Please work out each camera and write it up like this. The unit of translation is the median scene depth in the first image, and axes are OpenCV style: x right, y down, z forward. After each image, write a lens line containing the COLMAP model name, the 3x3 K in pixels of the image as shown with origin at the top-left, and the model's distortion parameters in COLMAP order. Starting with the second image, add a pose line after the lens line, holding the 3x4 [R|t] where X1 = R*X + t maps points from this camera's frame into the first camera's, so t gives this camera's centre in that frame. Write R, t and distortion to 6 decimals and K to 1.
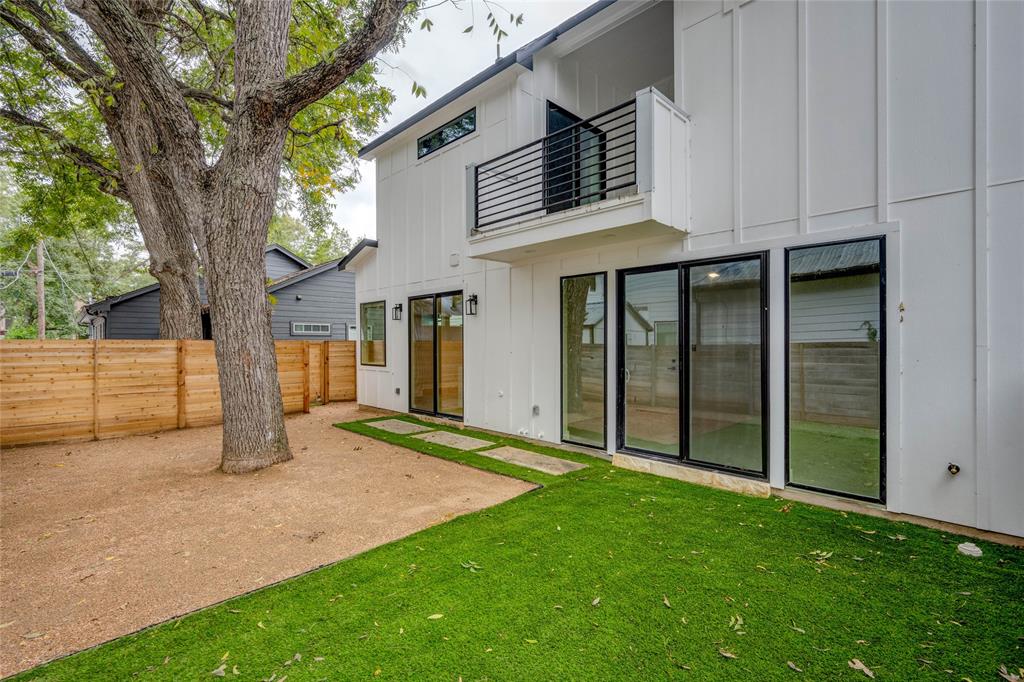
lens RADIAL K [[408.9, 0, 513.7], [0, 408.9, 344.8], [0, 0, 1]] dist [-0.000841, -0.000116]
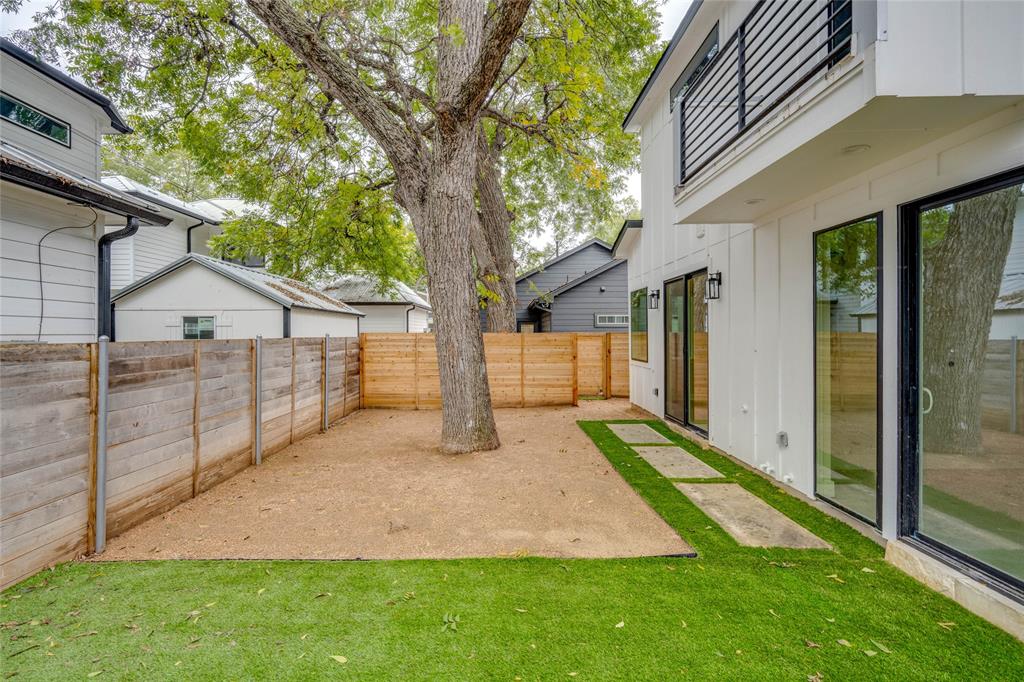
lens RADIAL K [[452.3, 0, 509.3], [0, 452.3, 336.9], [0, 0, 1]] dist [0.000500, -0.000157]
pose [[0.741668, 0.004824, -0.670750, 0.267606], [-0.004154, 0.999988, 0.002599, -0.006911], [0.670754, 0.000859, 0.741679, 0.199705]]
